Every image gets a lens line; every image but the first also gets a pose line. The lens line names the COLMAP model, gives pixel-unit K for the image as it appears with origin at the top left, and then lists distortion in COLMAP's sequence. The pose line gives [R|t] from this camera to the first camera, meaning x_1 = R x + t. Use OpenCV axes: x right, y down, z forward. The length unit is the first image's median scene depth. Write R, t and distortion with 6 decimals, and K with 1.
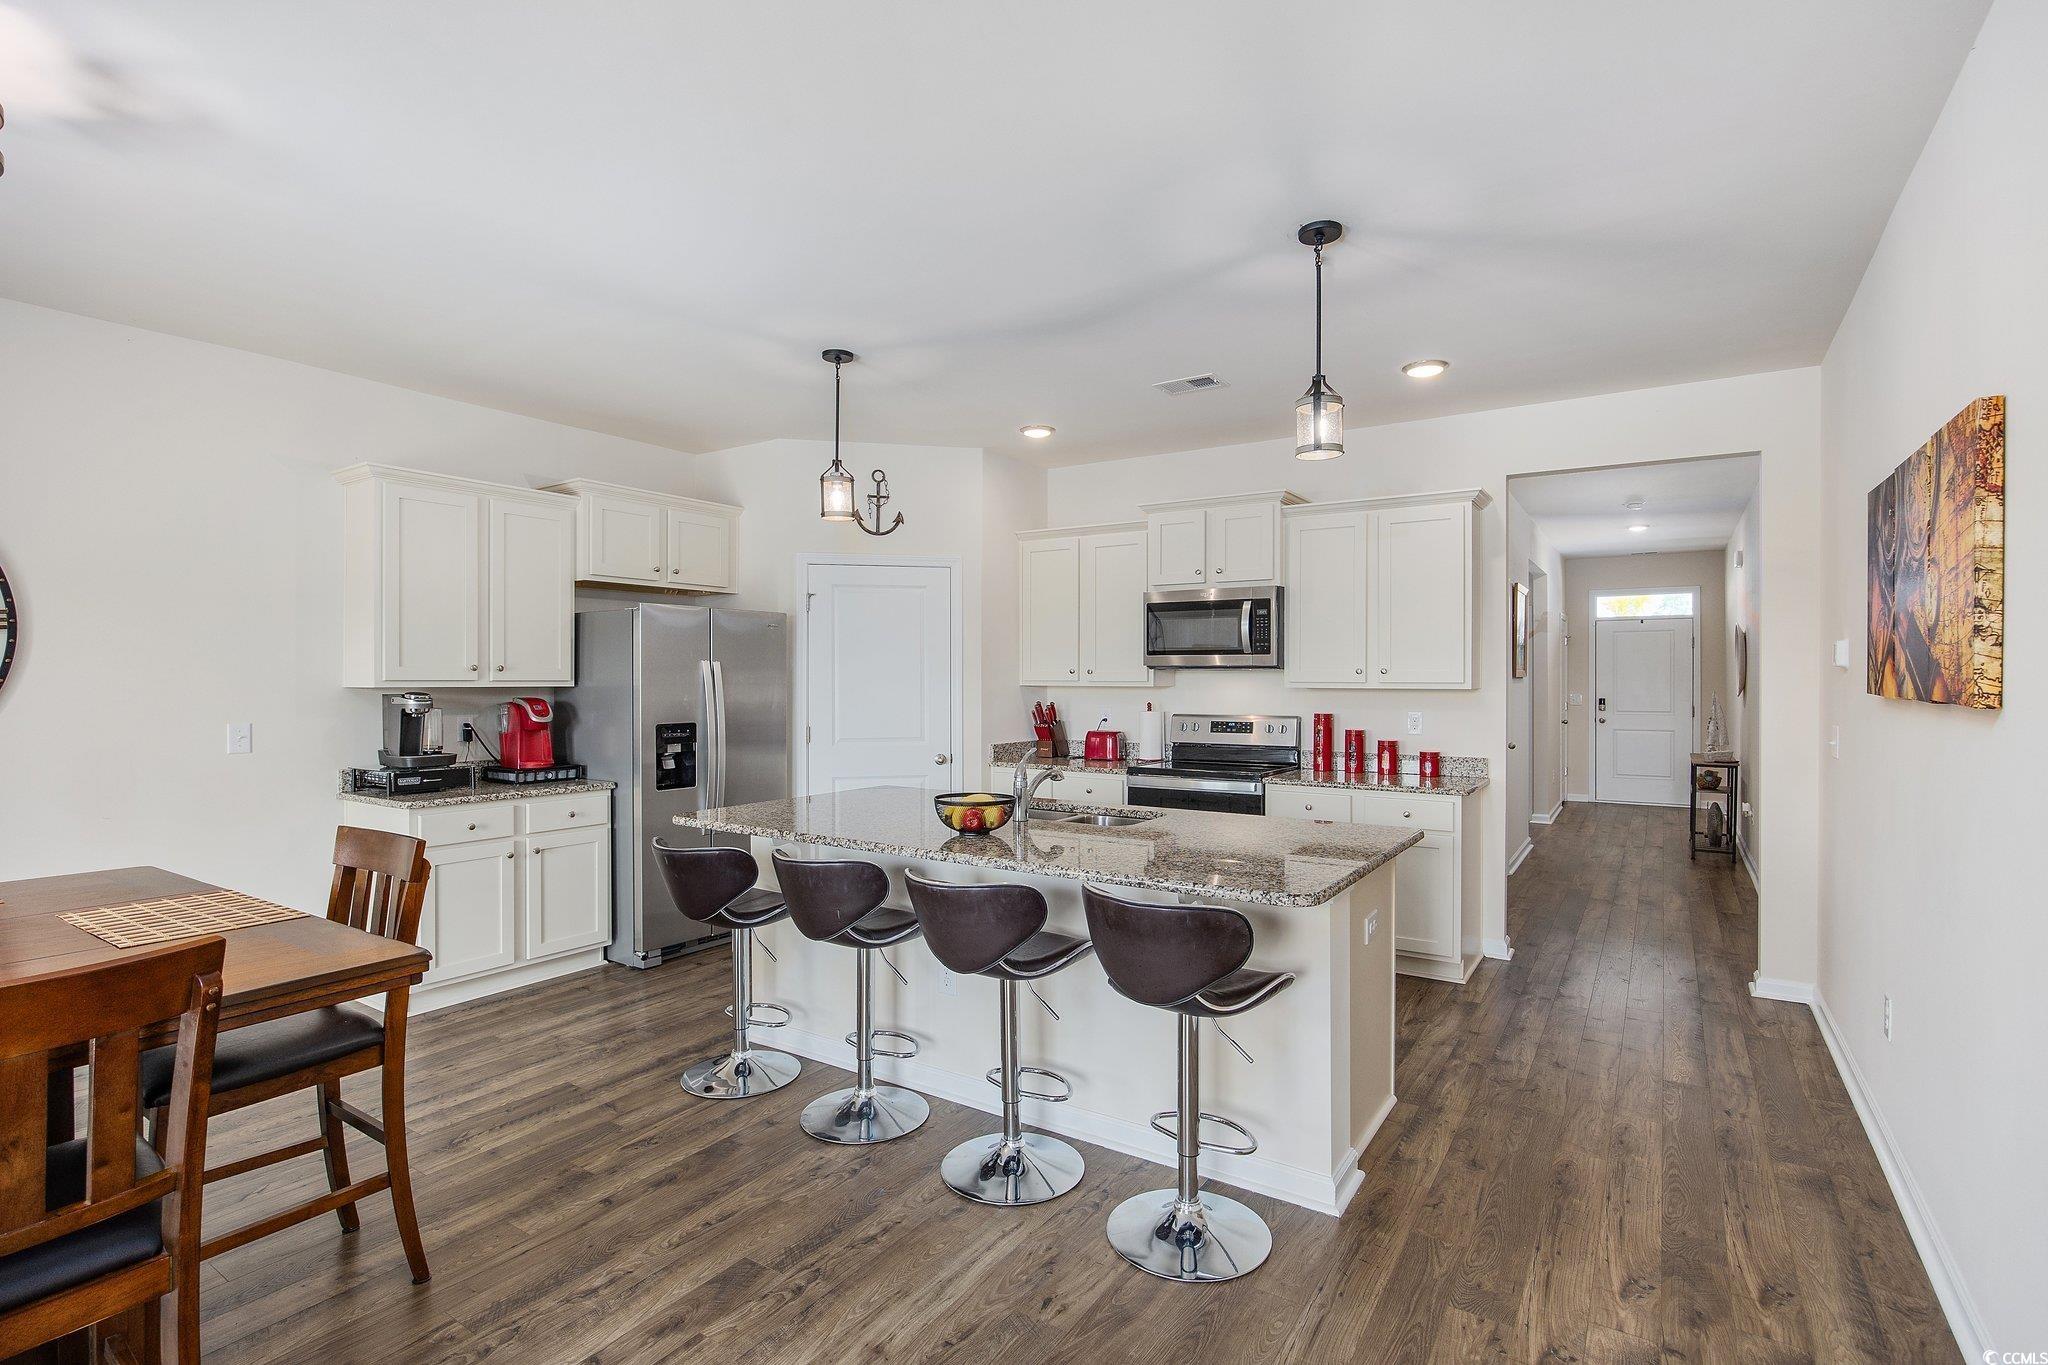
lens RADIAL K [[971.2, 0, 1034.7], [0, 971.2, 682.7], [0, 0, 1]] dist [-0.014097, -0.000068]
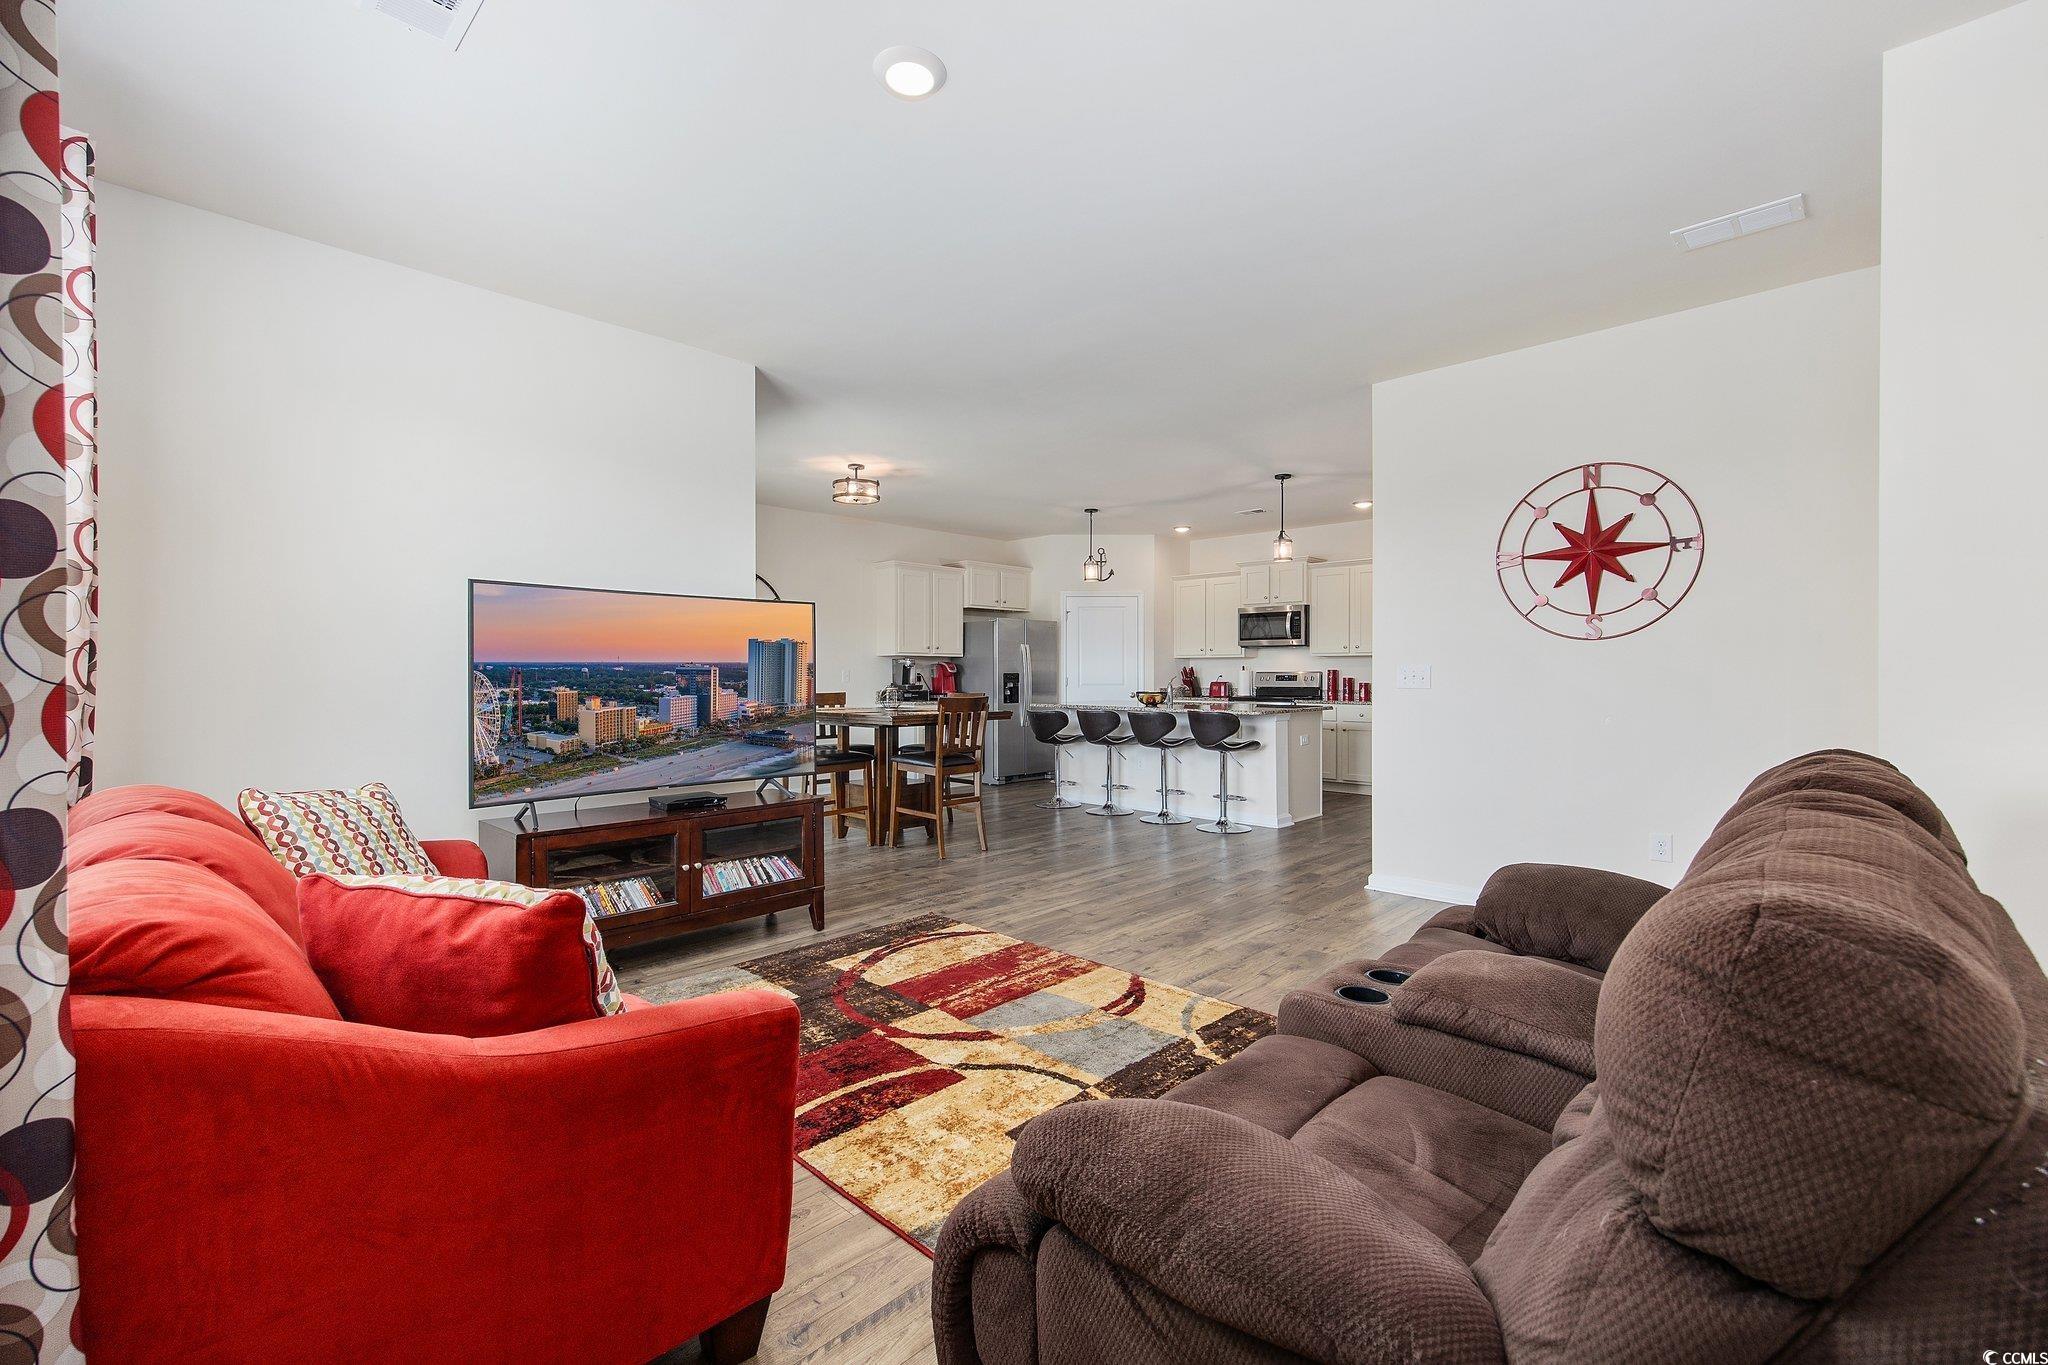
lens RADIAL K [[871.8, 0, 1032.1], [0, 871.8, 679.1], [0, 0, 1]] dist [0.001317, -0.000145]
pose [[0.981387, -0.000392, -0.192038, 0.045568], [0.000756, 0.999998, 0.001822, 0.048518], [0.192037, -0.001934, 0.981386, -0.845546]]
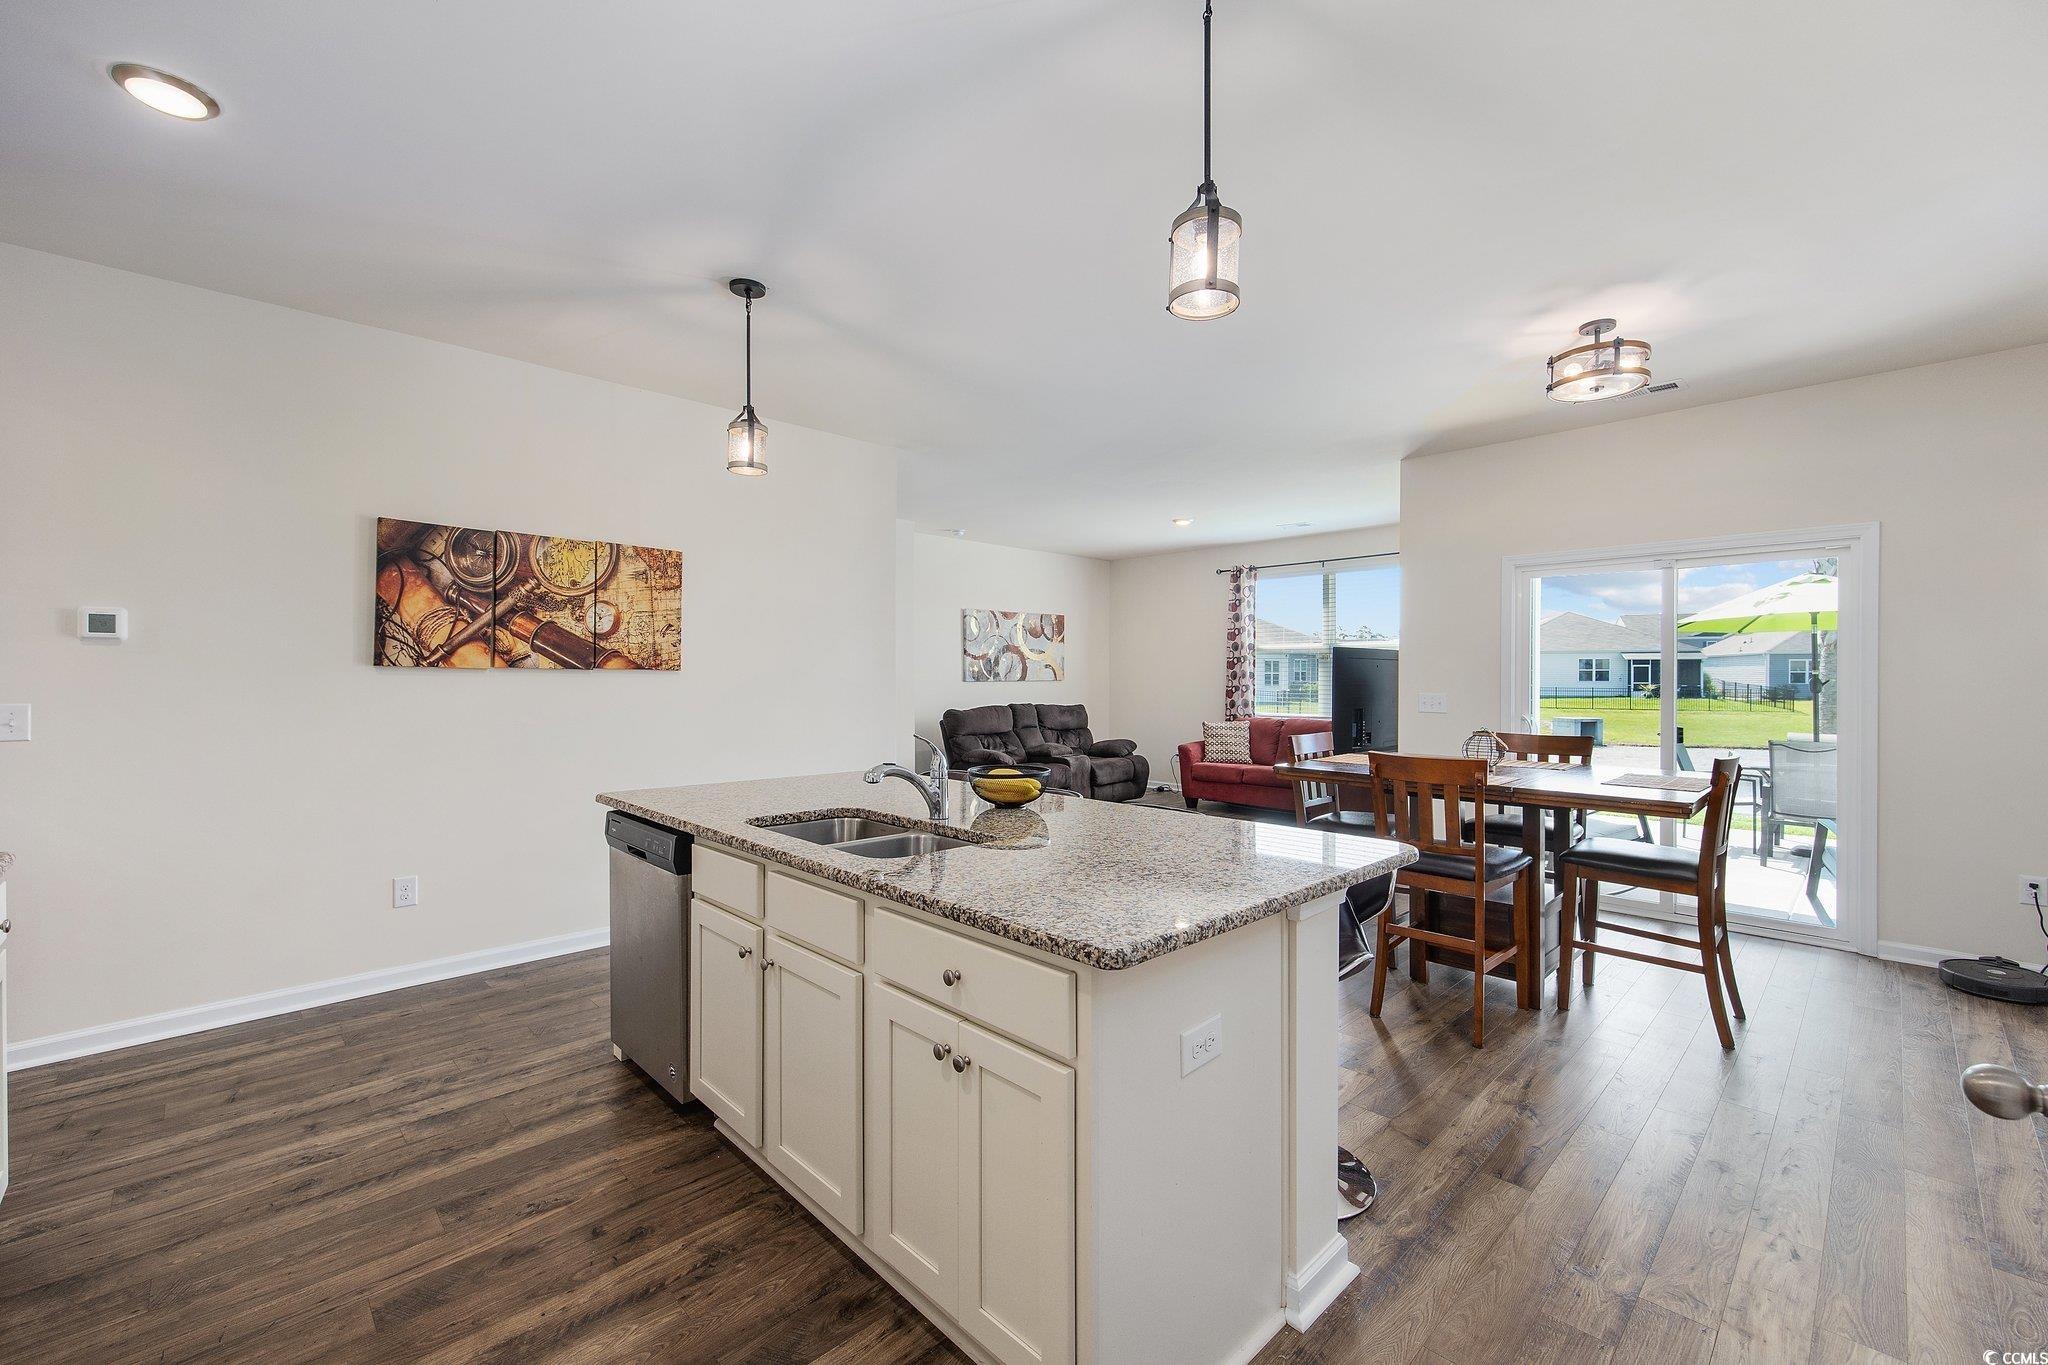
lens RADIAL K [[842.5, 0, 1032.0], [0, 842.5, 682.7], [0, 0, 1]] dist [-0.002886, -0.000351]
pose [[-0.976431, -0.002788, 0.215812, -0.165188], [-0.000360, 0.999936, 0.011286, 0.012300], [-0.215830, 0.010943, -0.976370, 1.132665]]
